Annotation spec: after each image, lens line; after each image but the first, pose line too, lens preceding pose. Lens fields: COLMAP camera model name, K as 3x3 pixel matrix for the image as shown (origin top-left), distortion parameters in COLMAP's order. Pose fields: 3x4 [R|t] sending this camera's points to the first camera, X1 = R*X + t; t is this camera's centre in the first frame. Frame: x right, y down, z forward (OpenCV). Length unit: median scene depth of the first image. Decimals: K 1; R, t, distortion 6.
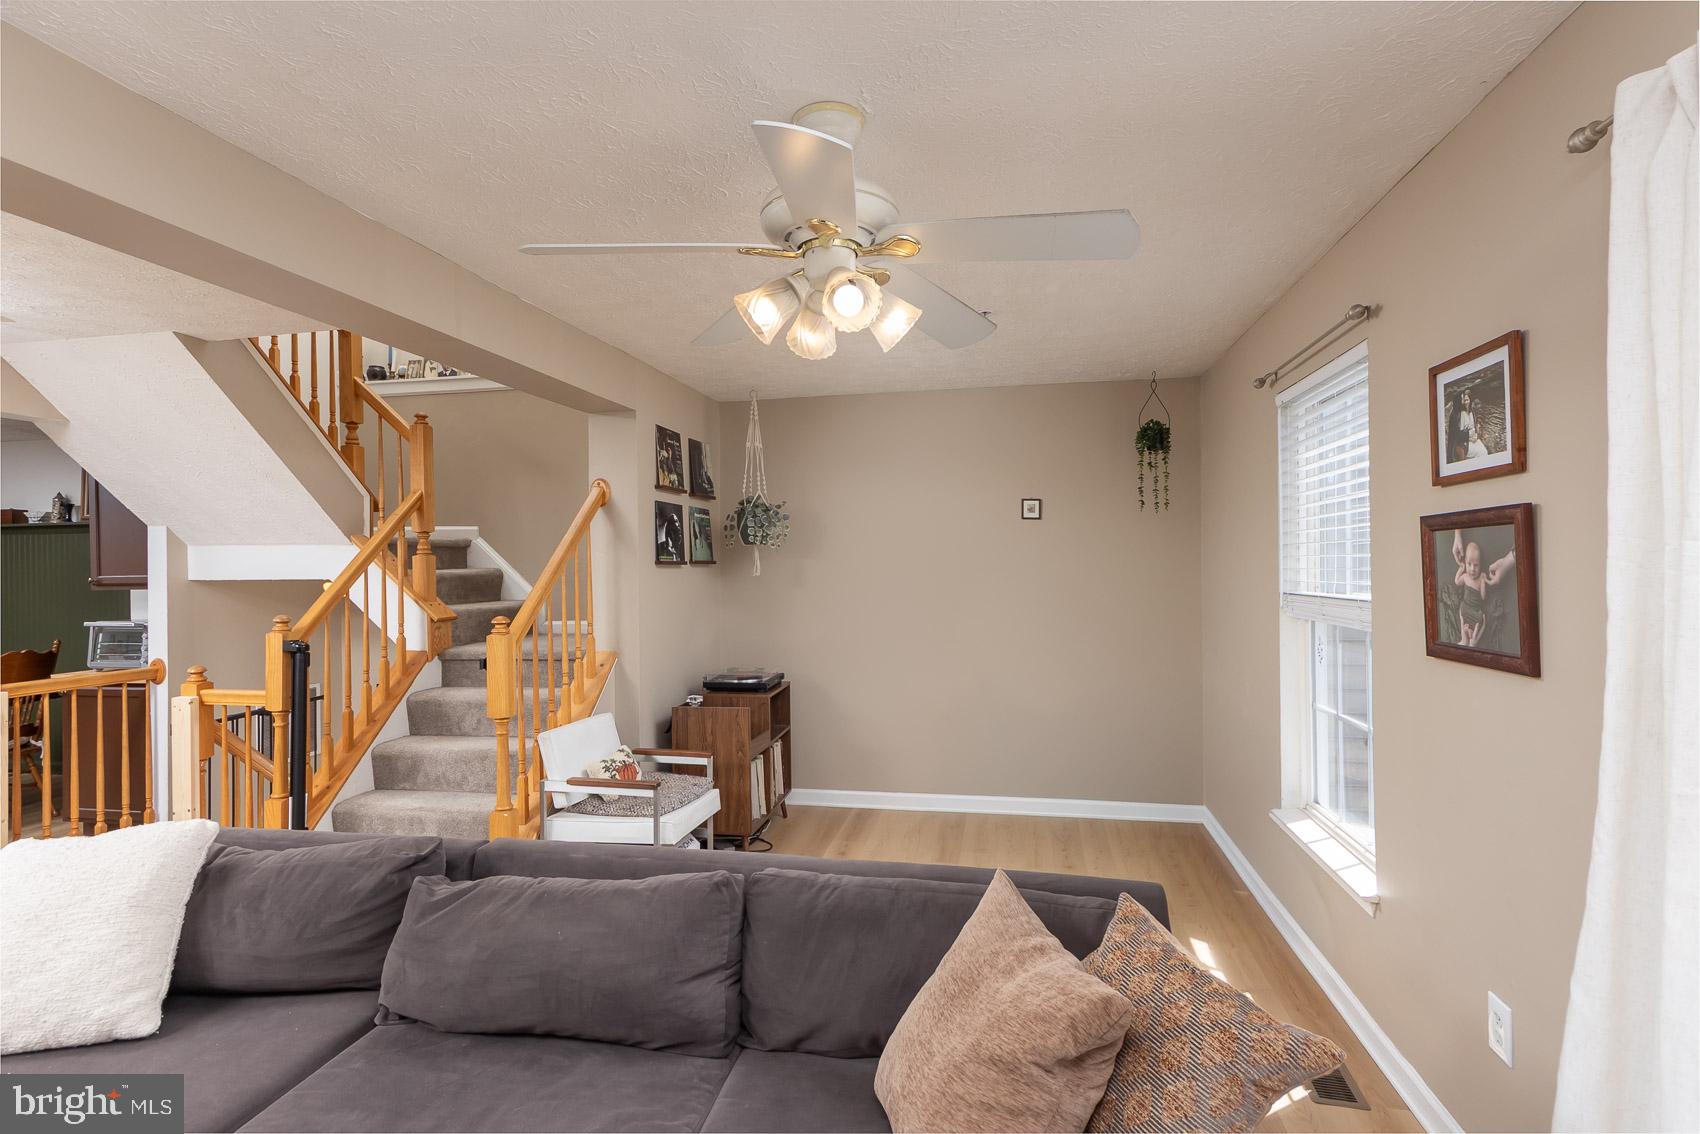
lens RADIAL K [[831.7, 0, 844.1], [0, 831.7, 565.2], [0, 0, 1]] dist [0.001755, 0.000068]
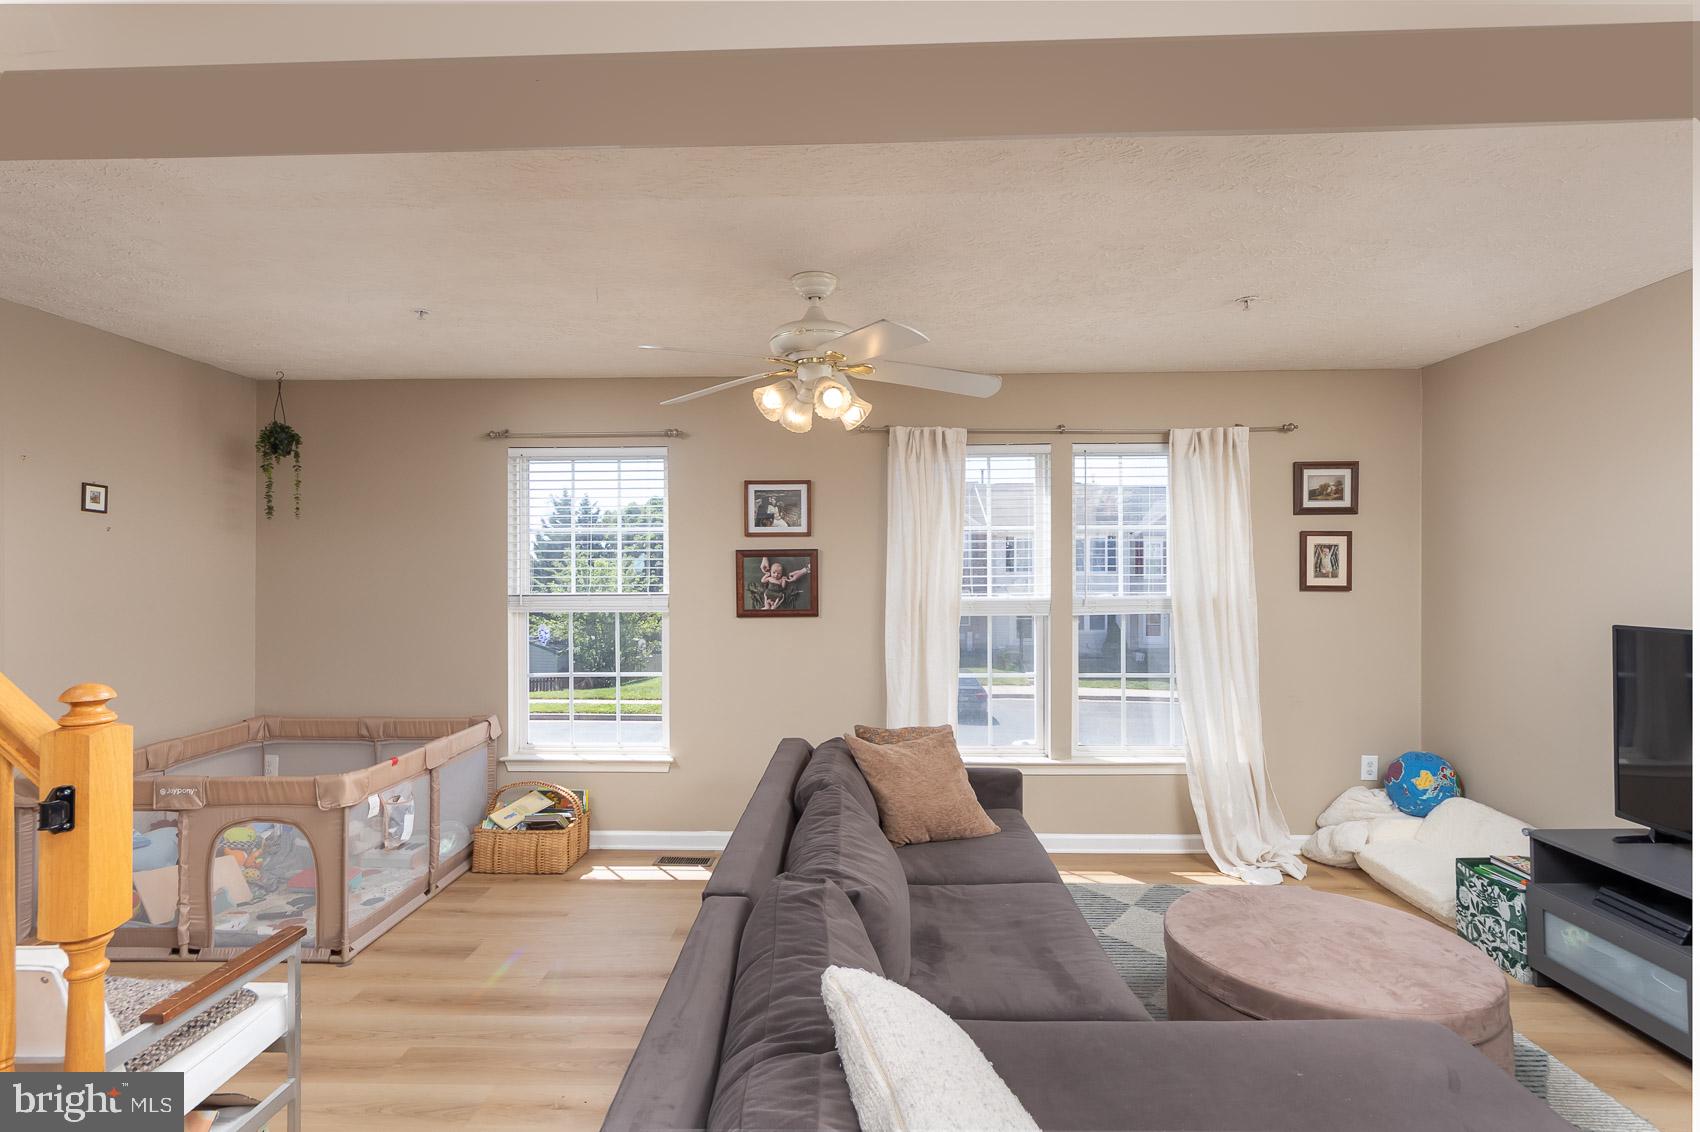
lens RADIAL K [[831.7, 0, 844.1], [0, 831.7, 564.2], [0, 0, 1]] dist [0.001755, 0.000068]
pose [[-0.178640, 0.020868, 0.983693, -0.767316], [0.005639, 0.999780, -0.020185, 0.011059], [-0.983898, 0.001941, -0.178718, 0.613665]]
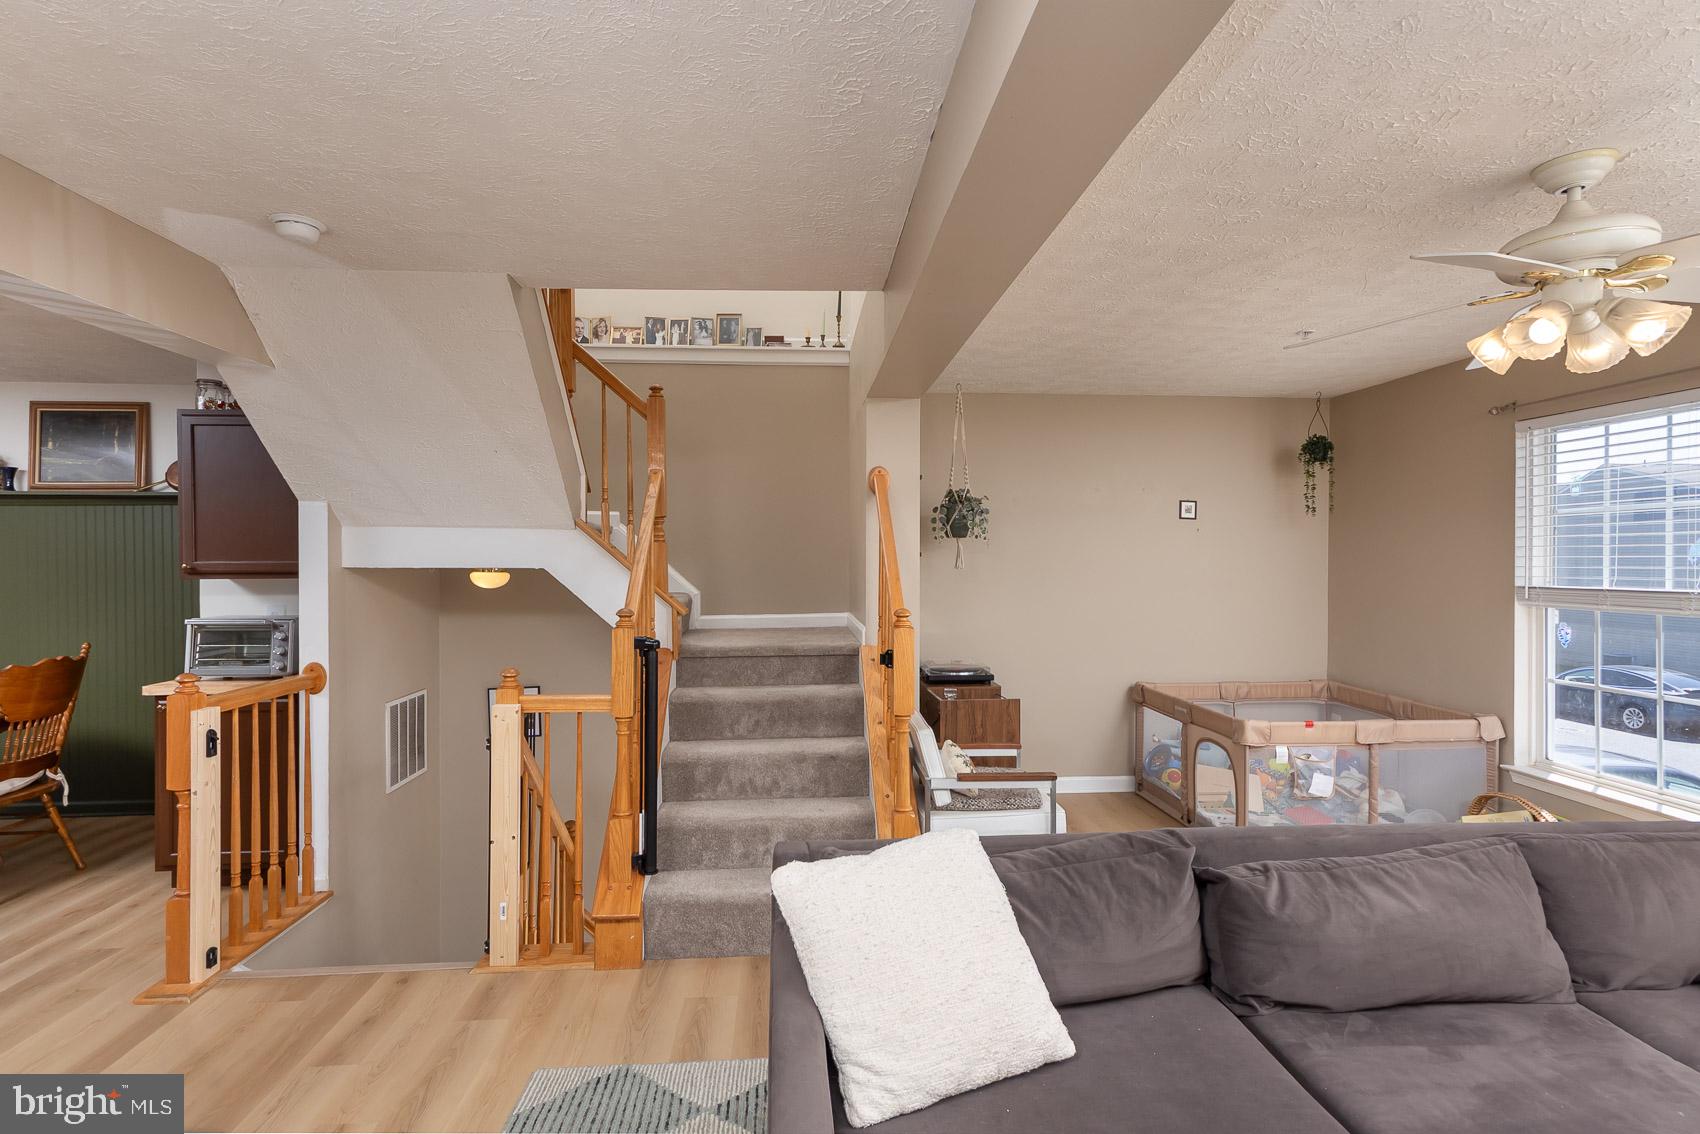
lens RADIAL K [[831.7, 0, 844.1], [0, 831.7, 565.2], [0, 0, 1]] dist [0.001755, 0.000068]
pose [[0.964473, 0.010777, 0.263962, -0.625924], [-0.011757, 0.999929, 0.002132, 0.009955], [-0.263920, -0.005160, 0.964531, 0.087071]]
